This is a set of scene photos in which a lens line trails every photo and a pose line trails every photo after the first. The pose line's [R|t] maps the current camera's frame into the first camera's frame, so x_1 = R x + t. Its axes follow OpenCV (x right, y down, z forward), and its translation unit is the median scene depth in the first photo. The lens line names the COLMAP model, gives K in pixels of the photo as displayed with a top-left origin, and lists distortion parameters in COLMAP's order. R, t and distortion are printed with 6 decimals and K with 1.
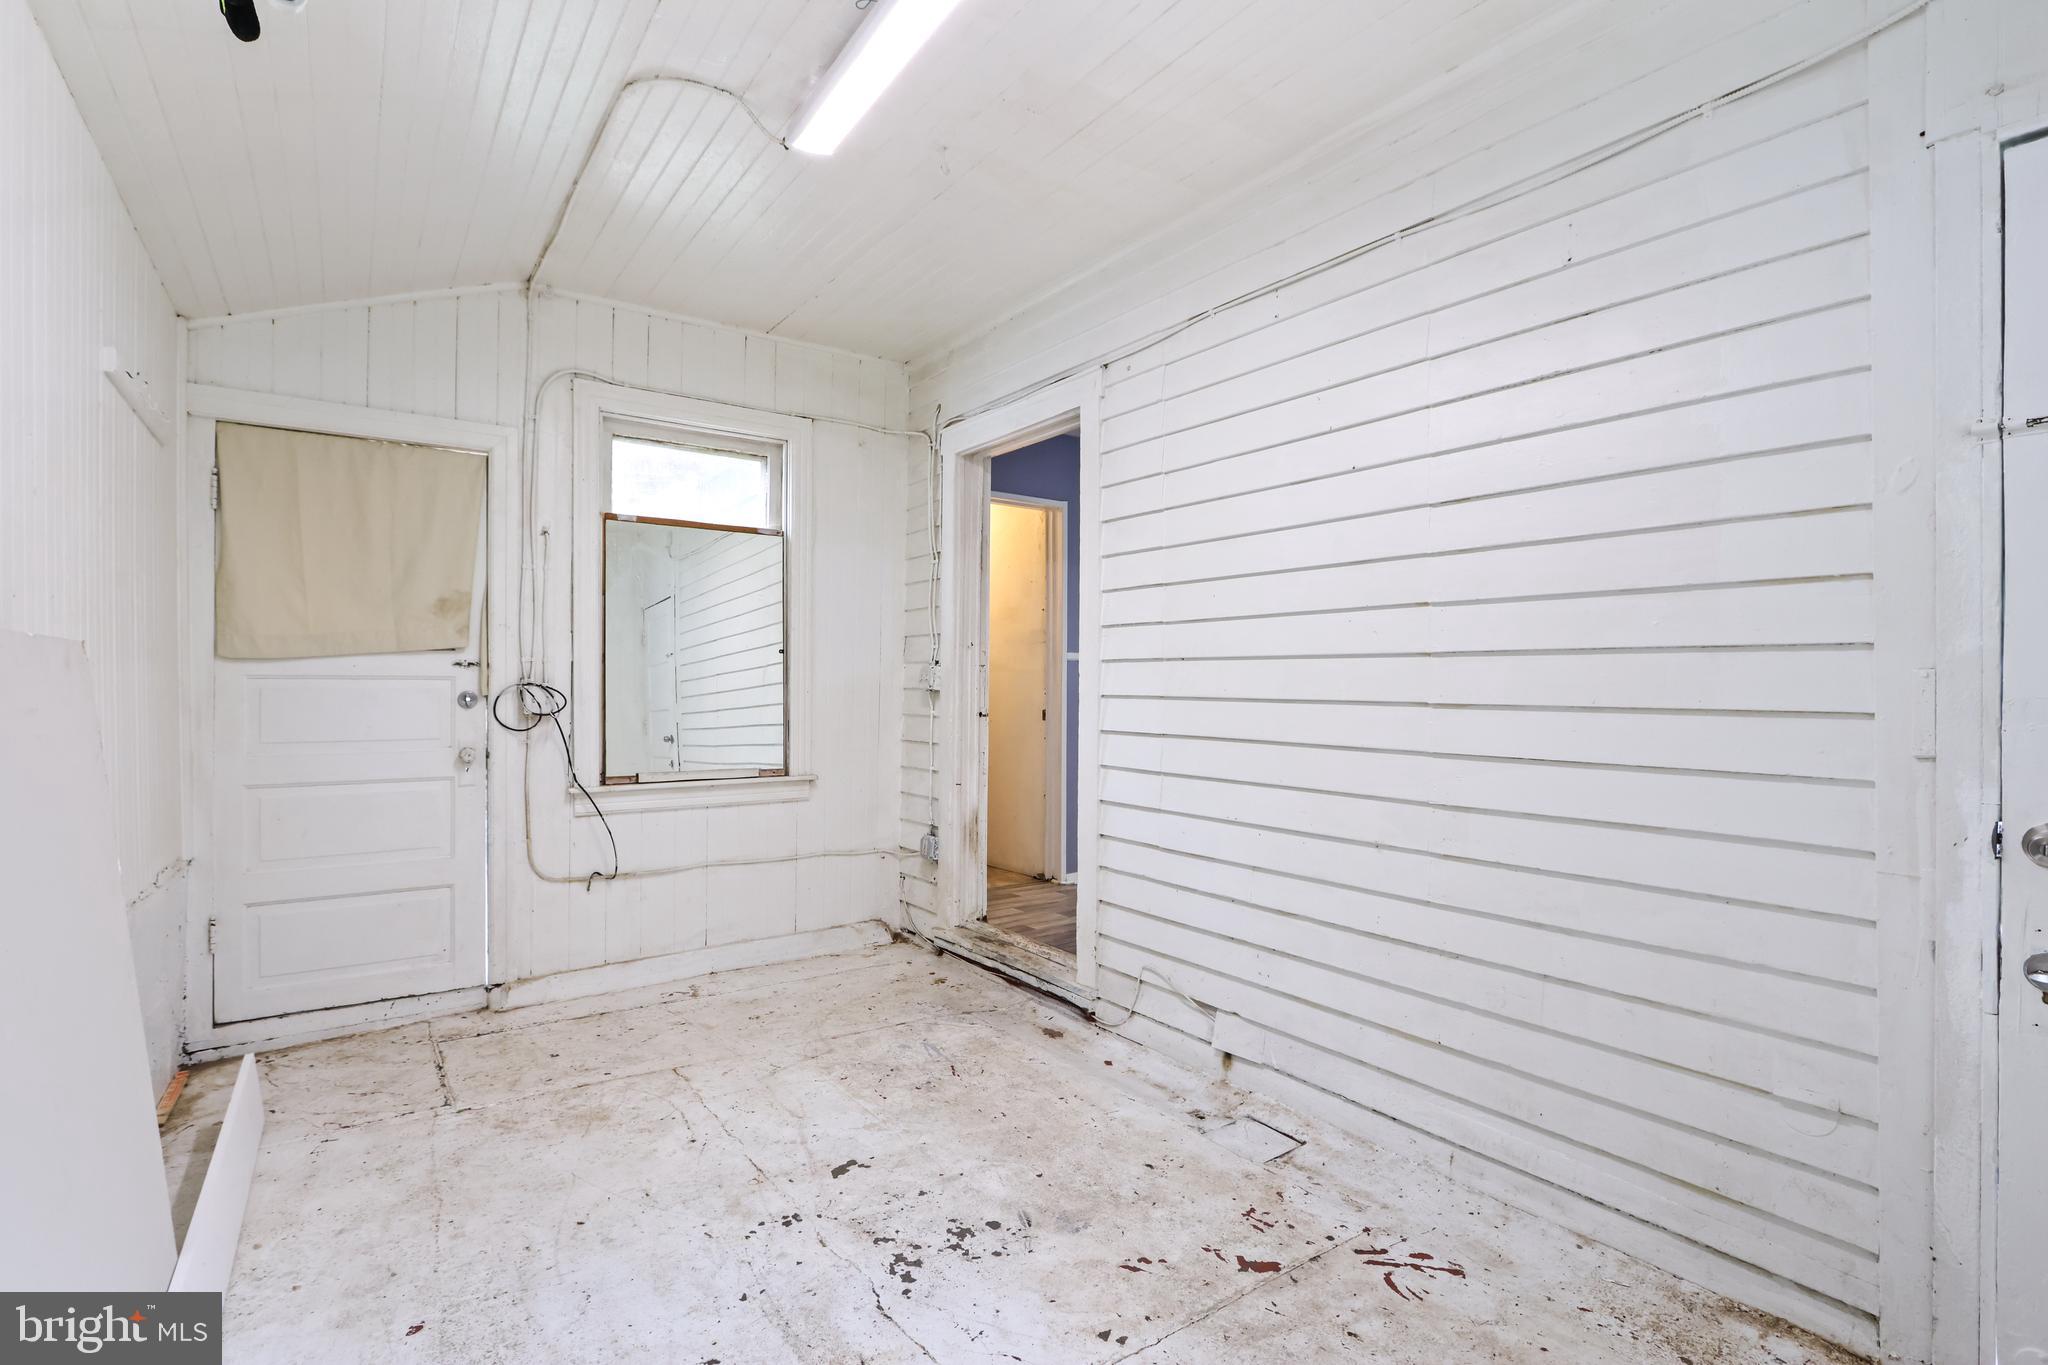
lens RADIAL K [[956.8, 0, 1021.0], [0, 956.8, 690.7], [0, 0, 1]] dist [-0.024512, 0.004742]
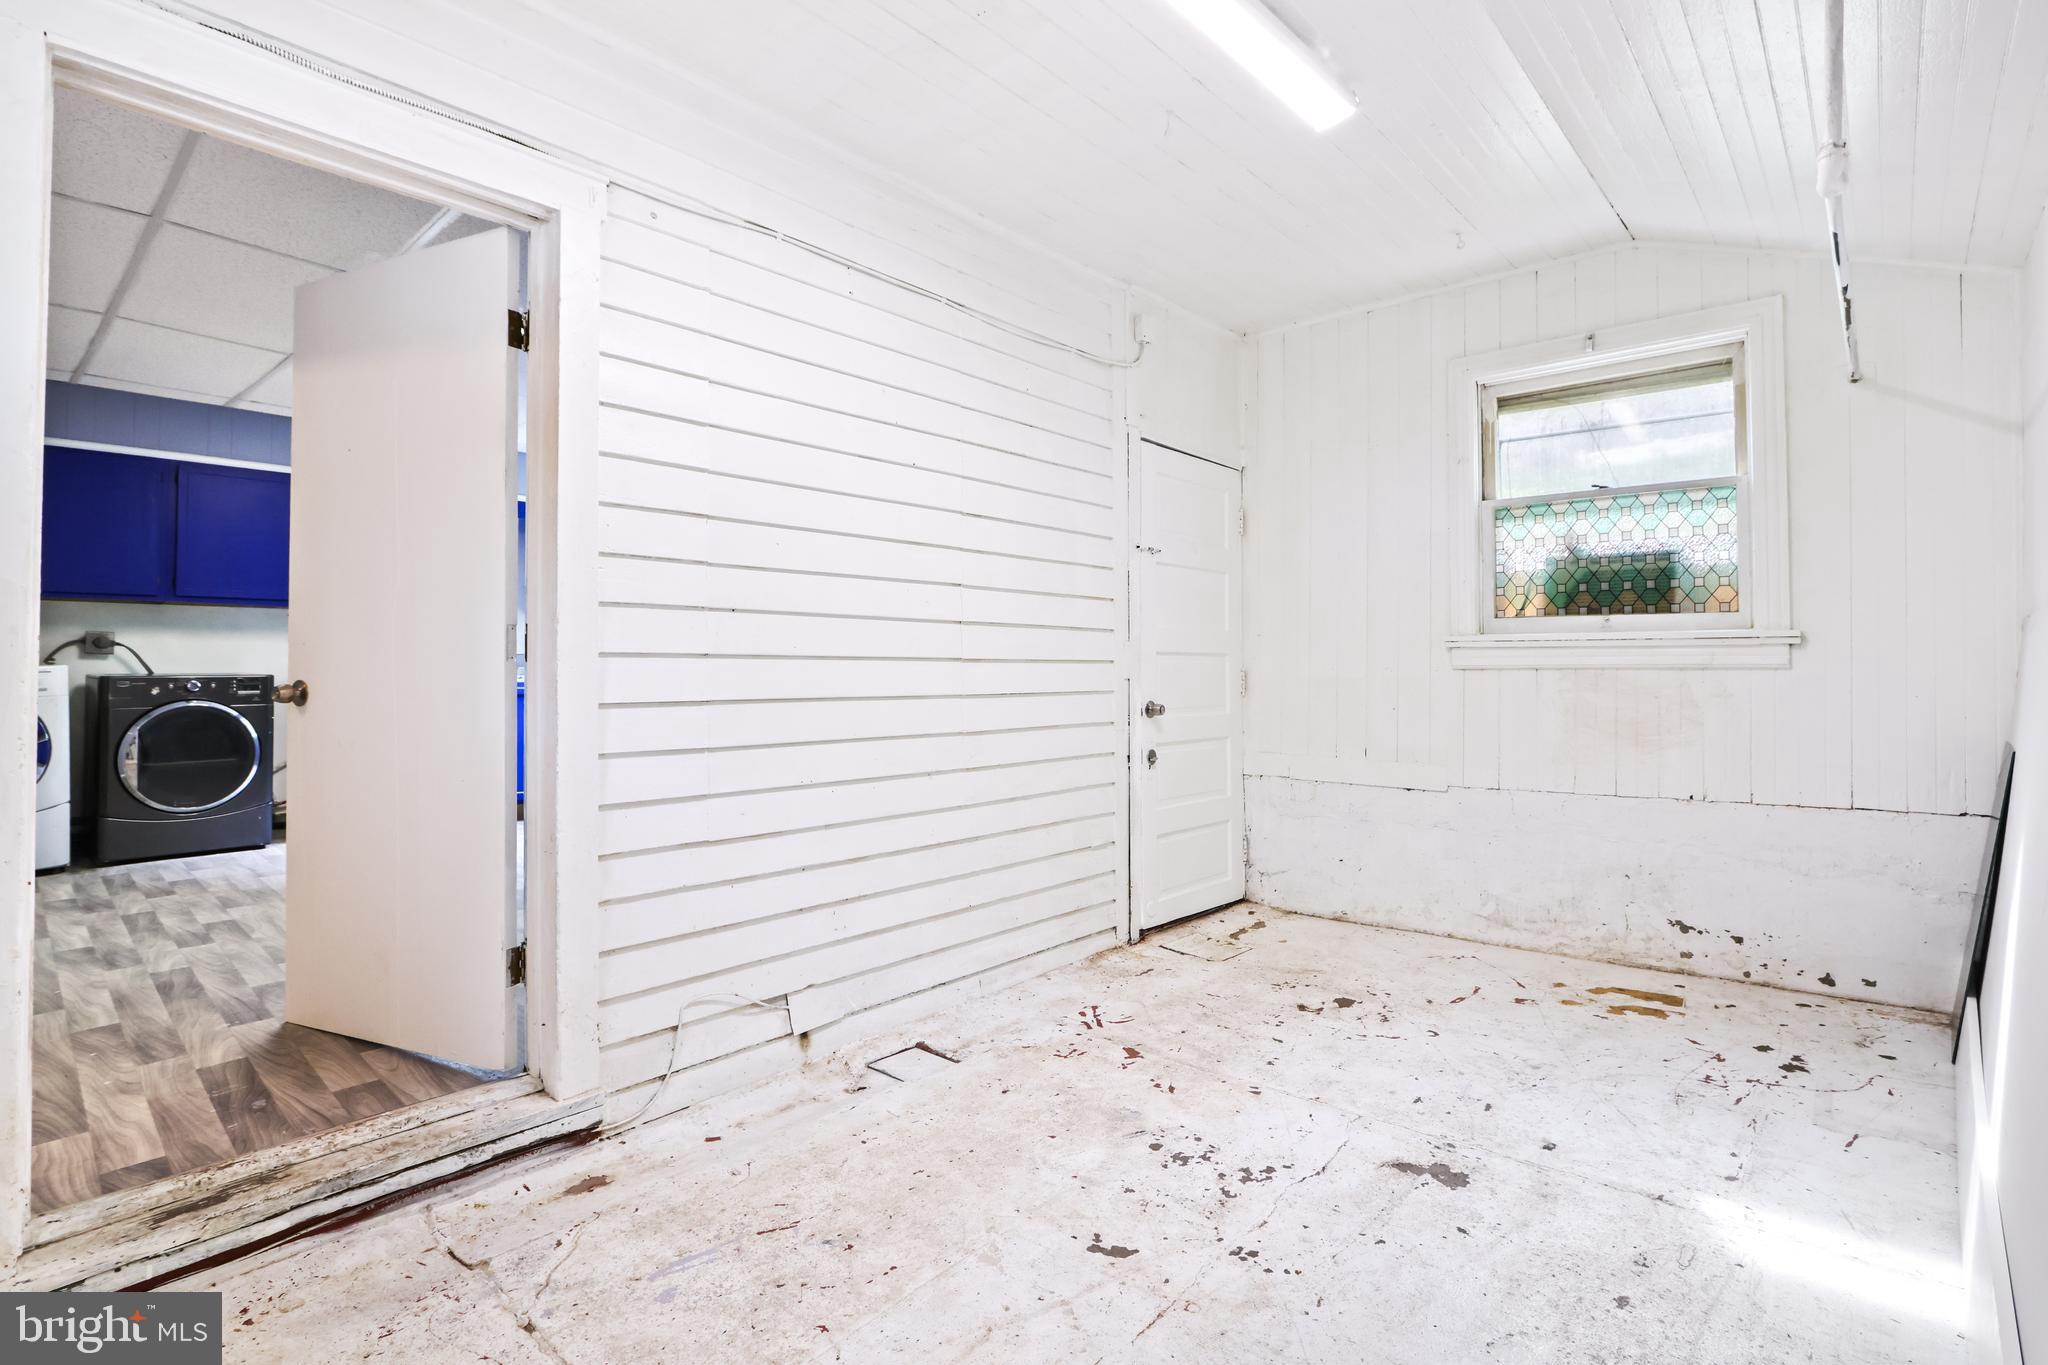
lens RADIAL K [[956.8, 0, 1012.0], [0, 956.8, 641.8], [0, 0, 1]] dist [-0.024512, 0.004742]
pose [[-0.209935, 0.019377, 0.977523, -0.887610], [0.003055, 0.999812, -0.019163, 0.014702], [-0.977711, -0.001037, -0.209955, 1.172999]]
